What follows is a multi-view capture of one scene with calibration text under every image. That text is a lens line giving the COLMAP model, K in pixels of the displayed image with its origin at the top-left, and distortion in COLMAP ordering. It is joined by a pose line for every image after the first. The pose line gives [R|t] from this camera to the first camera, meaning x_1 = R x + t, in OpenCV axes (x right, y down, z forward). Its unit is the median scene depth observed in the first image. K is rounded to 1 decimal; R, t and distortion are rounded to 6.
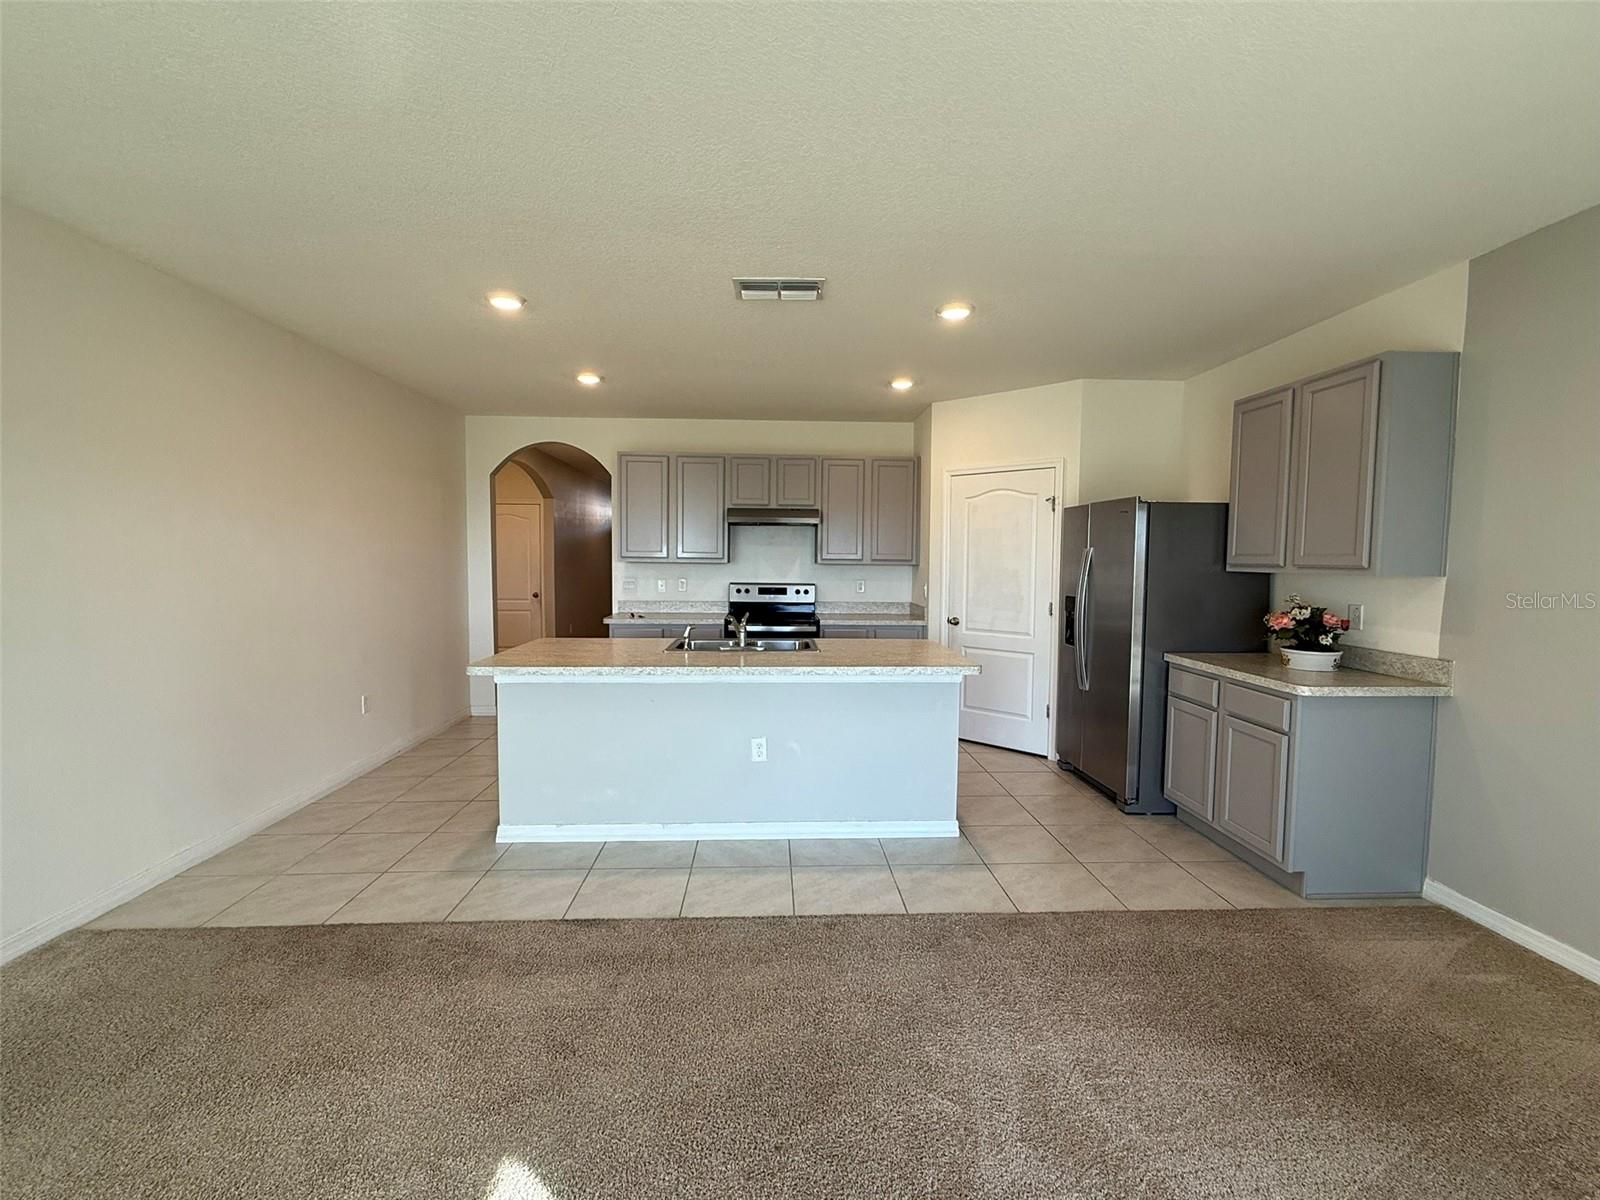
lens RADIAL K [[686.5, 0, 801.3], [0, 686.5, 596.9], [0, 0, 1]] dist [-0.000065, 0.000168]
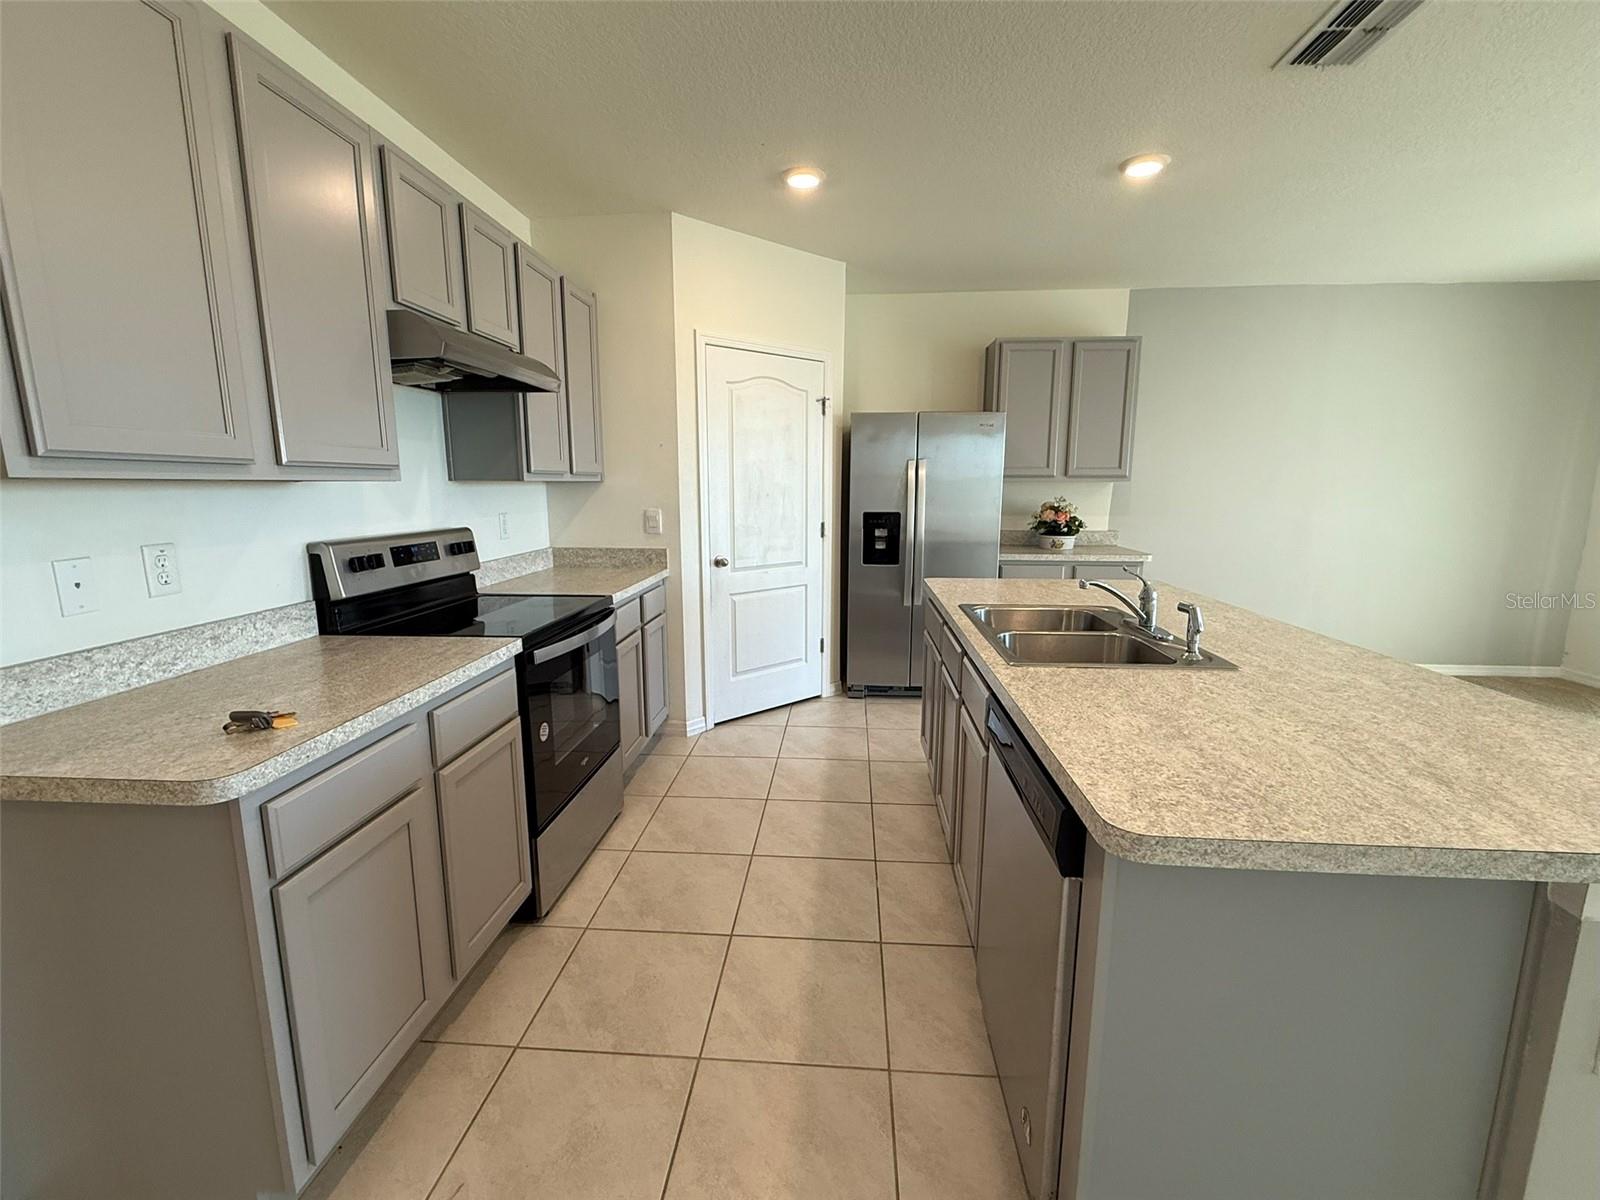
lens RADIAL K [[686.5, 0, 801.3], [0, 686.5, 596.9], [0, 0, 1]] dist [-0.000065, 0.000168]
pose [[0.121213, -0.173889, 0.977277, -0.674164], [0.058811, 0.984065, 0.167803, -0.061978], [-0.990883, 0.037135, 0.129508, 1.225905]]
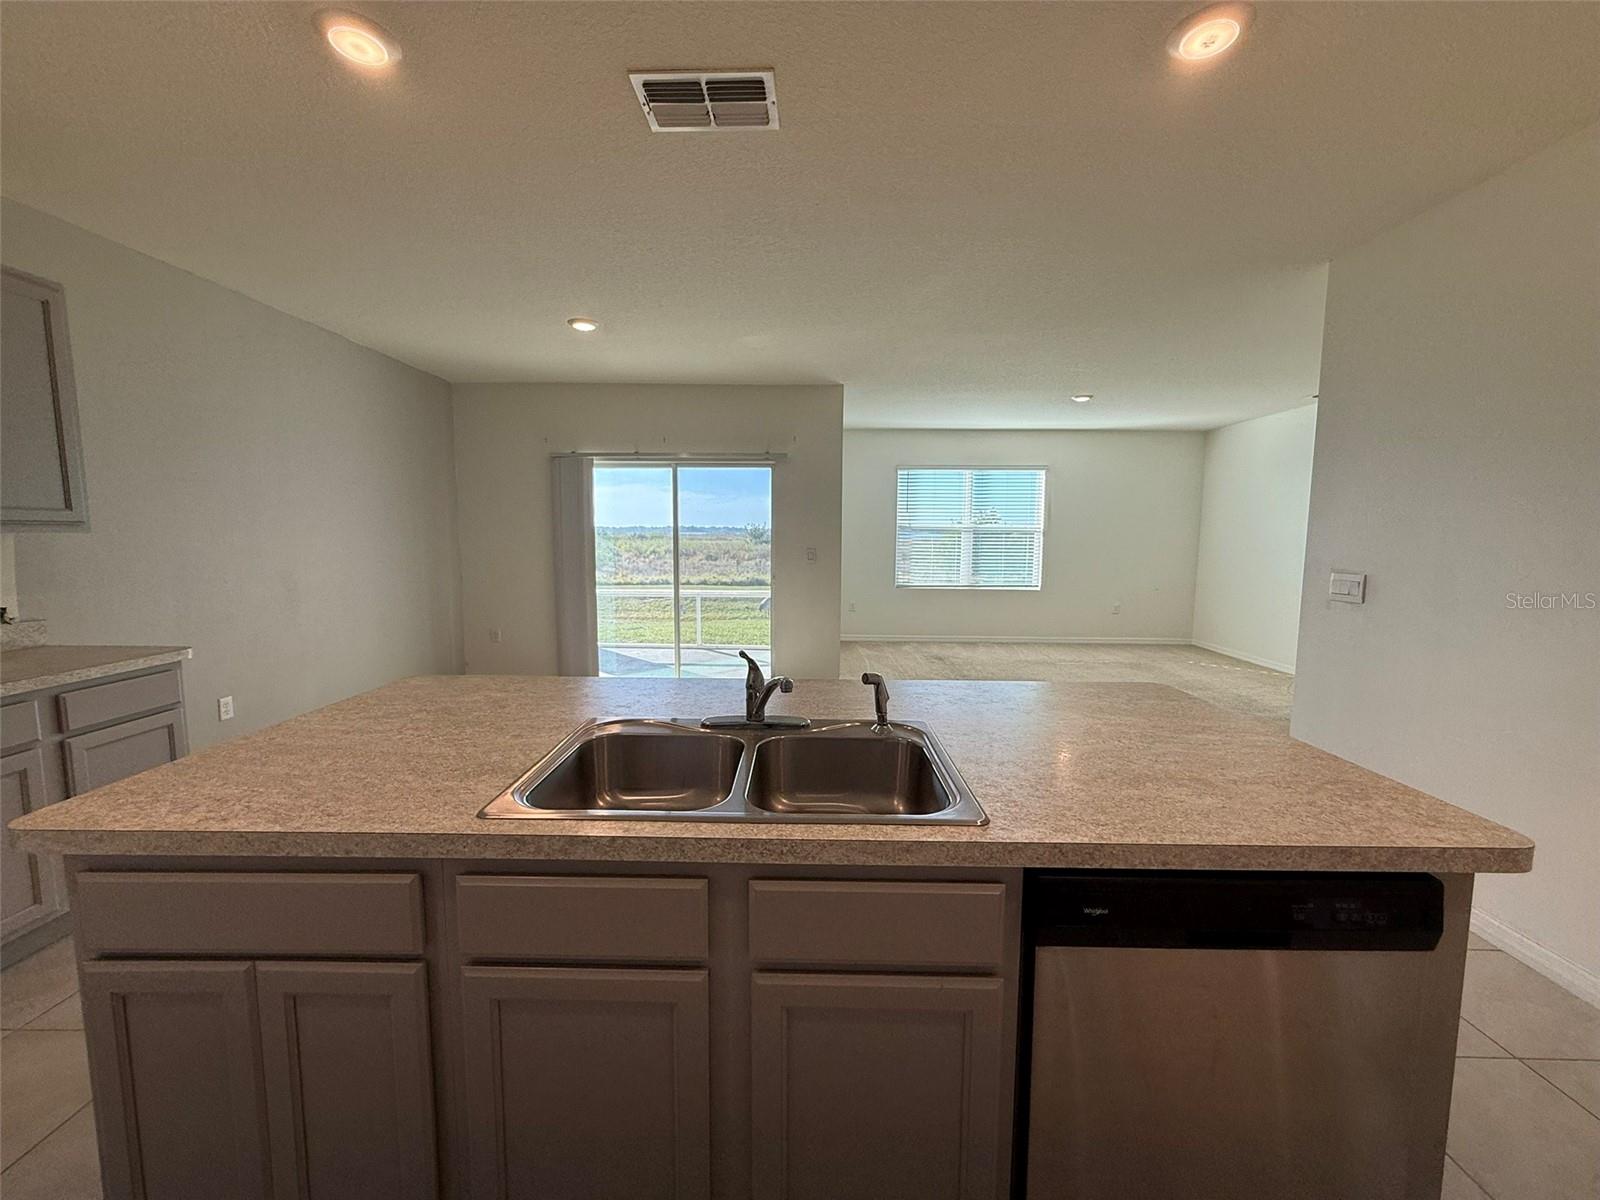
lens RADIAL K [[636.5, 0, 797.6], [0, 636.5, 597.3], [0, 0, 1]] dist [0.000024, 0.000435]
pose [[-0.997621, -0.021292, 0.065573, -0.139816], [-0.010484, 0.986907, 0.160950, -0.072776], [-0.068141, 0.159879, -0.984782, 1.414016]]
